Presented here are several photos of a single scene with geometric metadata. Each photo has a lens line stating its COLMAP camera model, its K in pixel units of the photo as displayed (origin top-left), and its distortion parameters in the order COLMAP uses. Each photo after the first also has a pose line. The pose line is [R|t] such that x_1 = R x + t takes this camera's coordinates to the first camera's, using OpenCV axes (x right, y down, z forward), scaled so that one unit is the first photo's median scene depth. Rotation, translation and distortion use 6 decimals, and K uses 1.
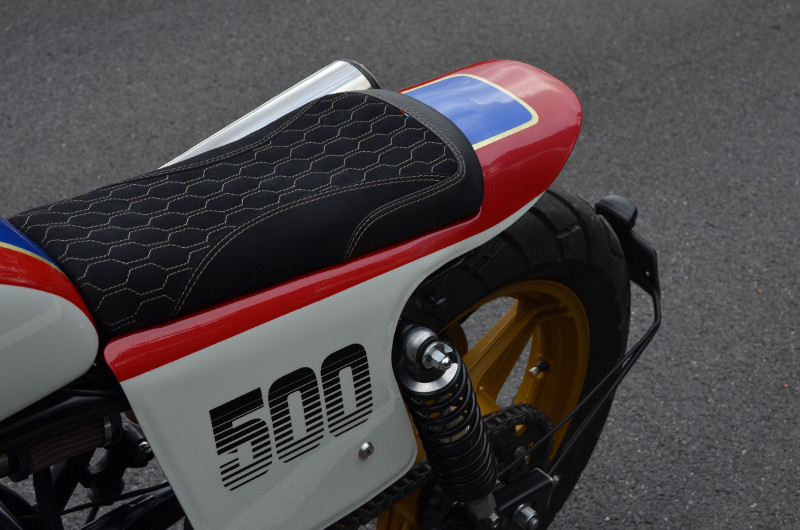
lens RADIAL K [[1372.9, 0, 399.6], [0, 1372.9, 264.7], [0, 0, 1]] dist [0.017199, 0.000000]
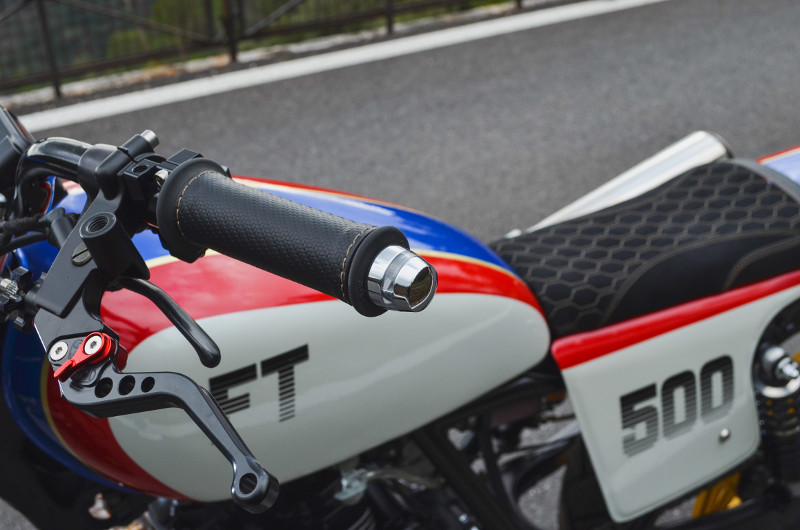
lens RADIAL K [[1072.9, 0, 400.5], [0, 1072.9, 264.2], [0, 0, 1]] dist [0.017284, 0.000000]
pose [[0.973171, 0.067334, -0.220009, -0.117238], [-0.067737, 0.997687, 0.005722, -0.014304], [0.219885, 0.009334, 0.975481, -0.075851]]
